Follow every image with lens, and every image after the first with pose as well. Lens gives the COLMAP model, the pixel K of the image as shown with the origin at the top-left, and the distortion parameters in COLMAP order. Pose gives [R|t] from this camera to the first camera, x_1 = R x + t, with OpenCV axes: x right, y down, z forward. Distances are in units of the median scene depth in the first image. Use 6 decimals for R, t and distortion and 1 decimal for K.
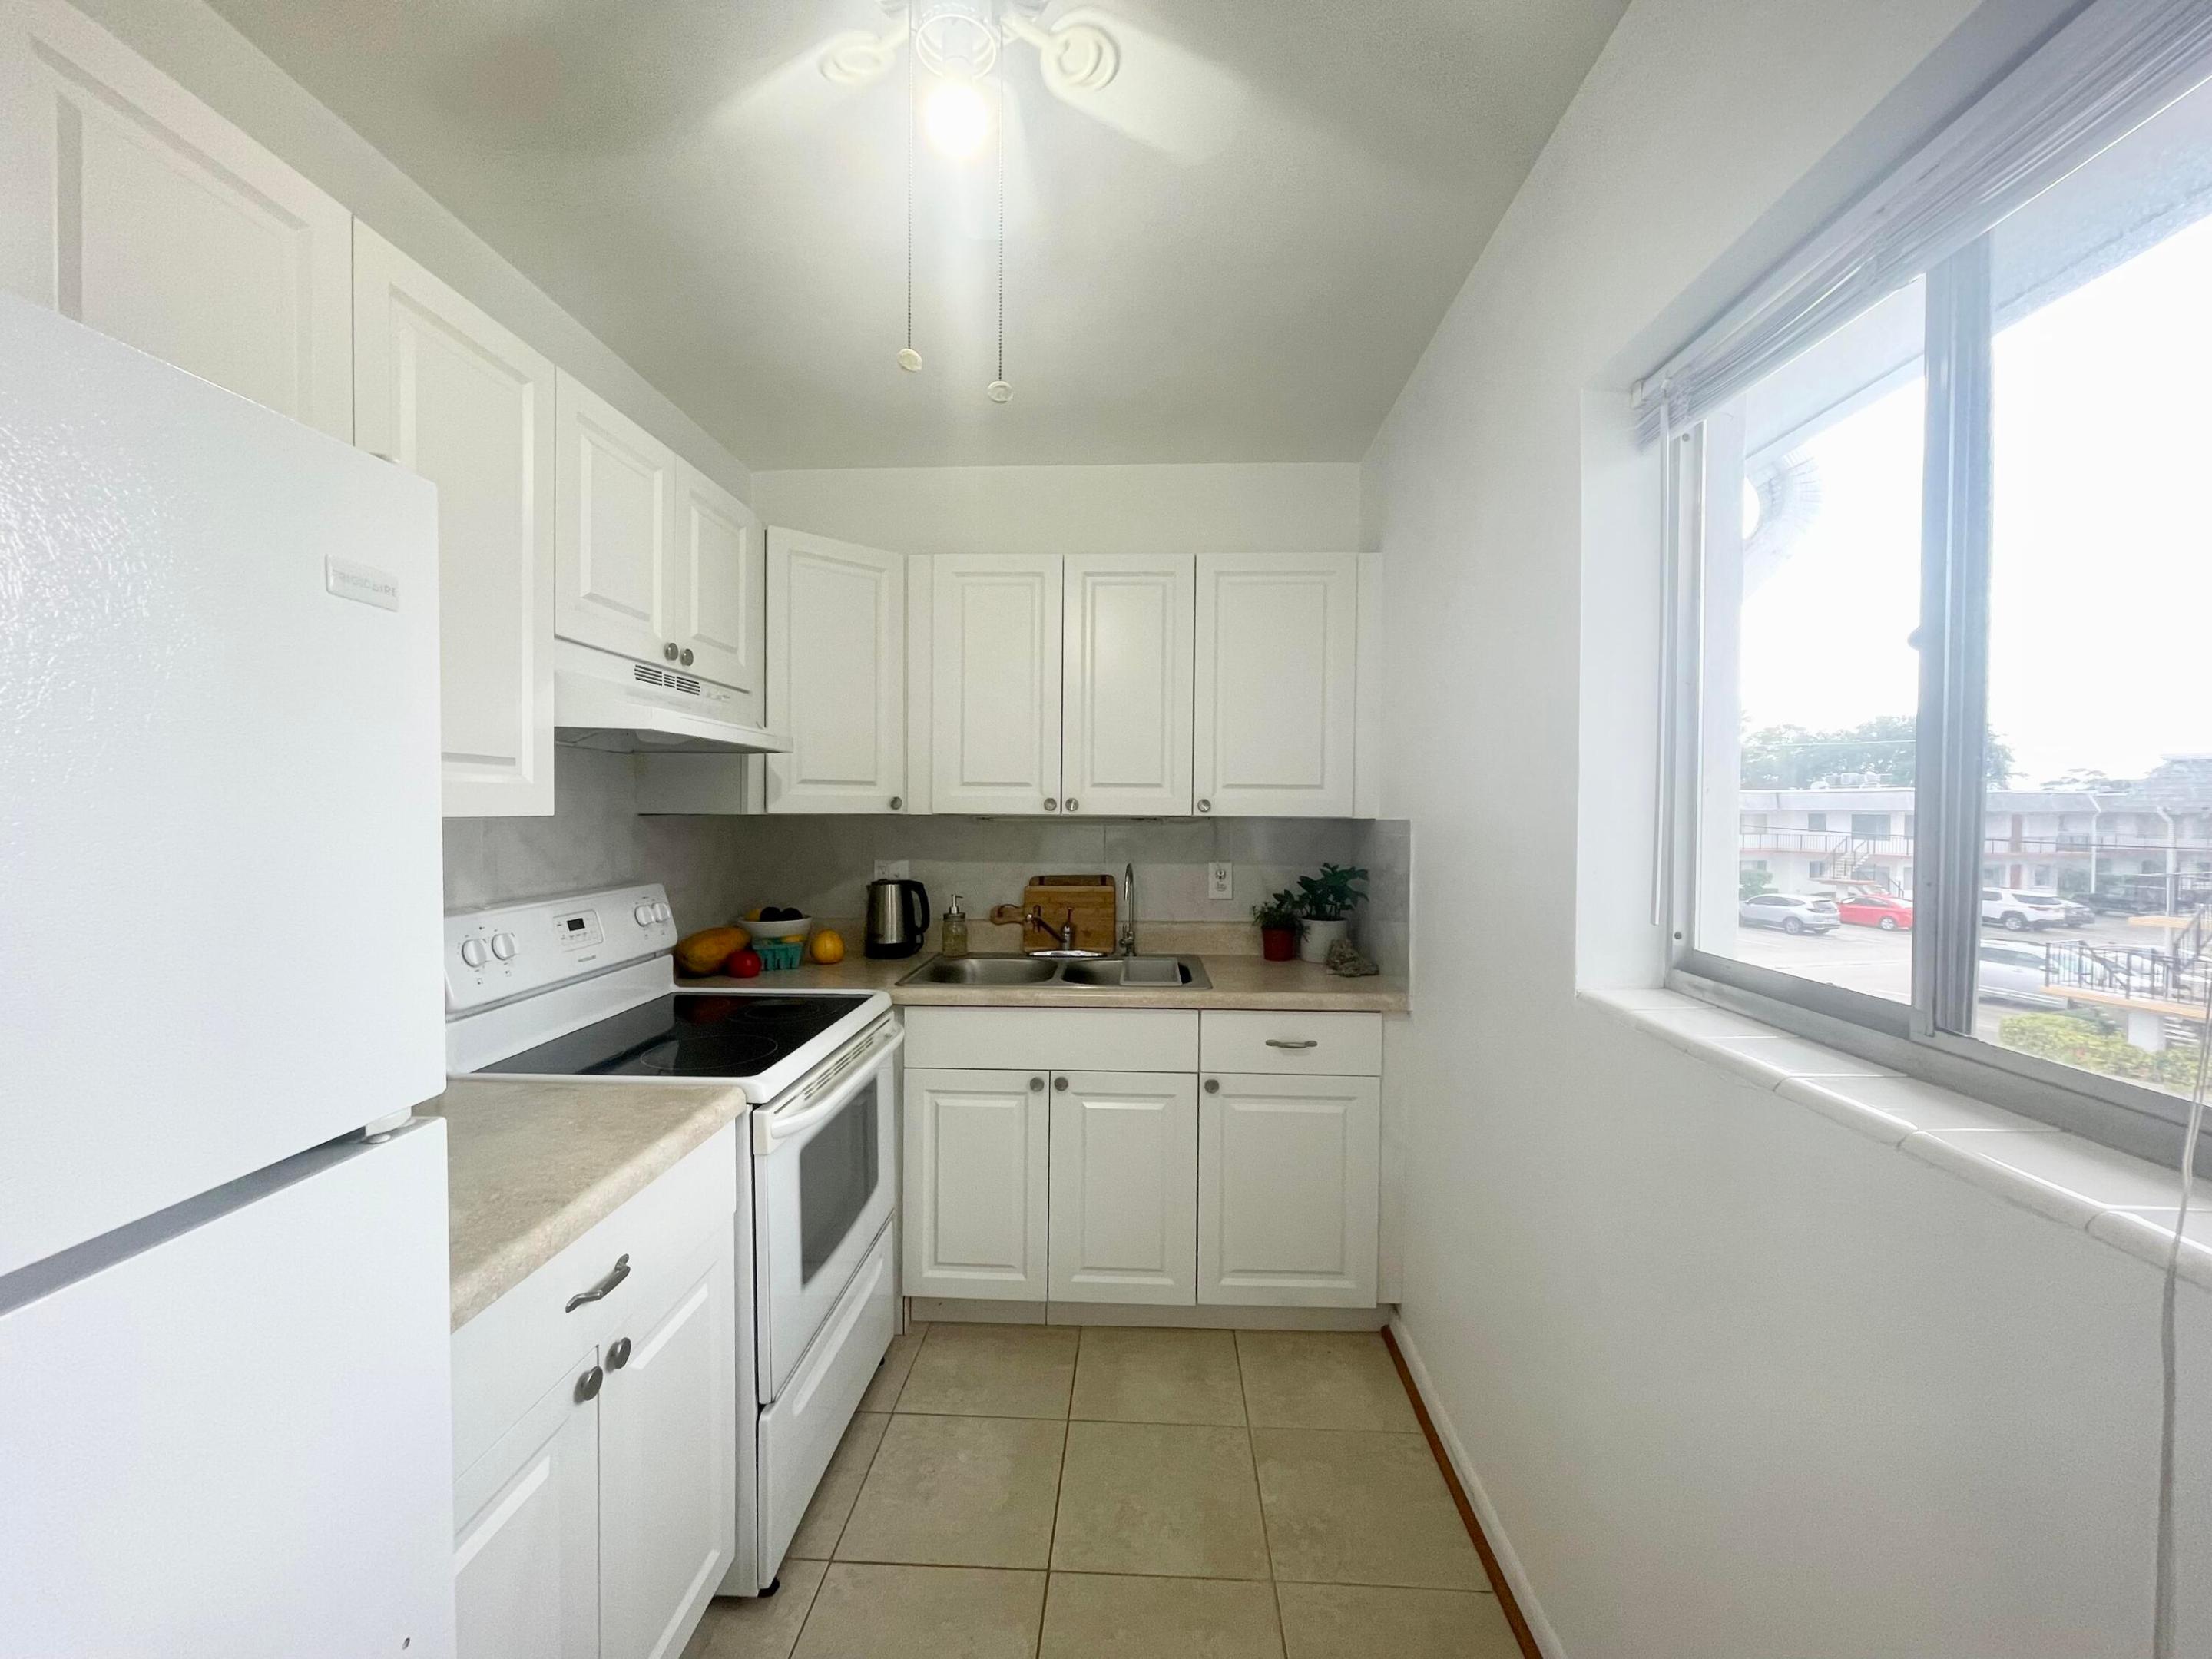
lens RADIAL K [[901.5, 0, 1105.6], [0, 901.5, 824.7], [0, 0, 1]] dist [-0.002211, 0.000292]
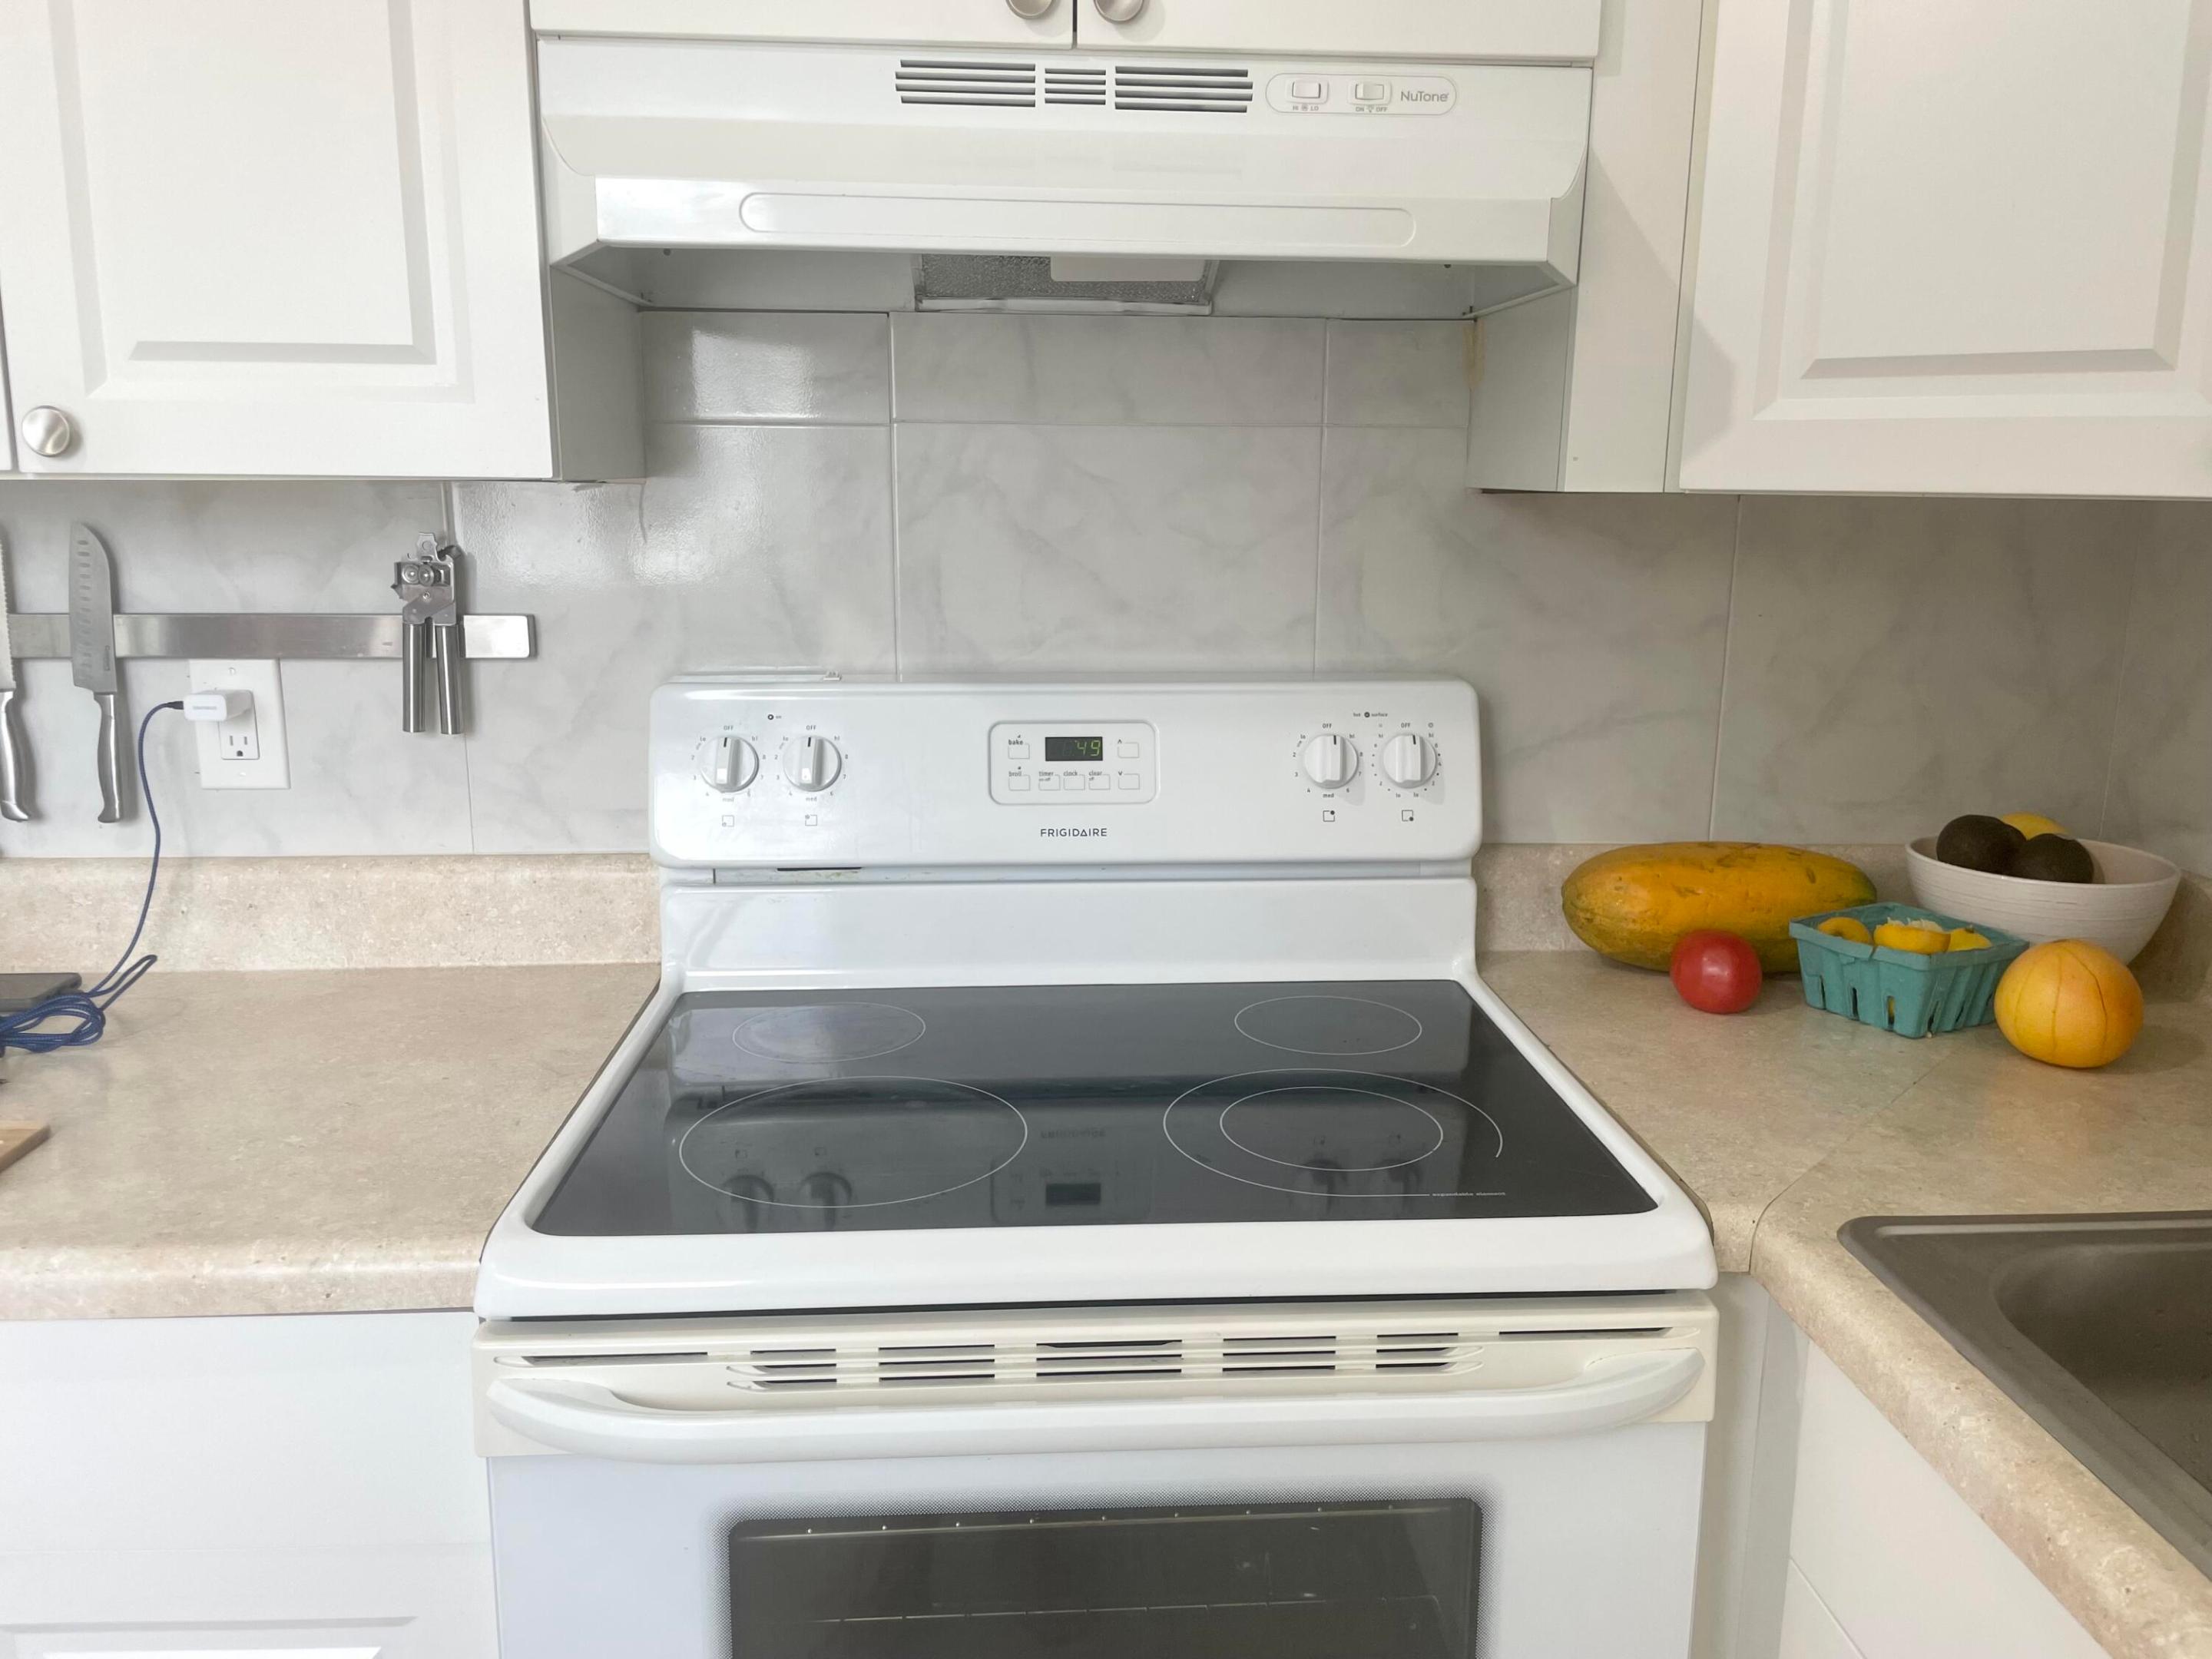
lens RADIAL K [[1693.0, 0, 1107.1], [0, 1693.0, 818.3], [0, 0, 1]] dist [0.023668, -0.007632]
pose [[0.105595, 0.191315, -0.975832, 0.199232], [-0.027315, 0.981506, 0.189472, -0.008845], [0.994034, 0.006647, 0.108868, 0.930597]]
